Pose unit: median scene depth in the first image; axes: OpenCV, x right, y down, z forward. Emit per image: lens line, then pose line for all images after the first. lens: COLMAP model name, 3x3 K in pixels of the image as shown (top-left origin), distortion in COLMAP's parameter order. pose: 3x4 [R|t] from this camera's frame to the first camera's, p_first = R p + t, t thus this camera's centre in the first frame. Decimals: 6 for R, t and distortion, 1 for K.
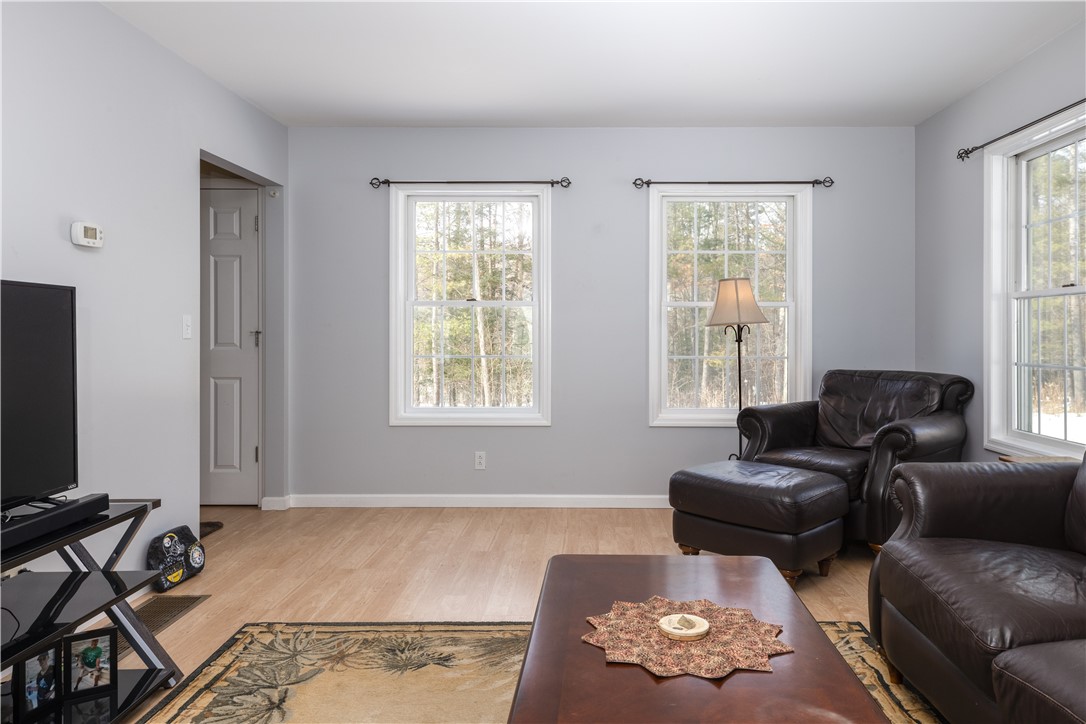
lens RADIAL K [[726.2, 0, 544.3], [0, 726.2, 333.4], [0, 0, 1]] dist [0.007253, -0.001728]
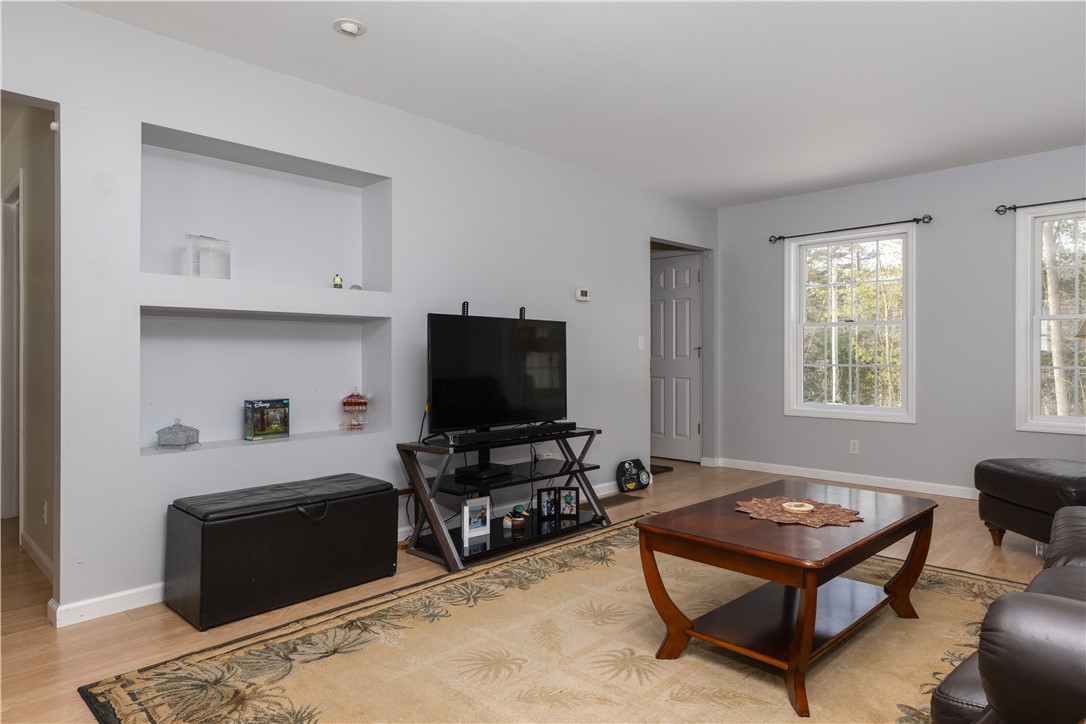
lens RADIAL K [[657.5, 0, 558.2], [0, 657.5, 366.2], [0, 0, 1]] dist [0.005111, 0.000278]
pose [[0.728997, 0.008246, -0.684467, 0.435633], [-0.001515, 0.999944, 0.010432, 0.029888], [0.684515, -0.006568, 0.728969, -0.263931]]
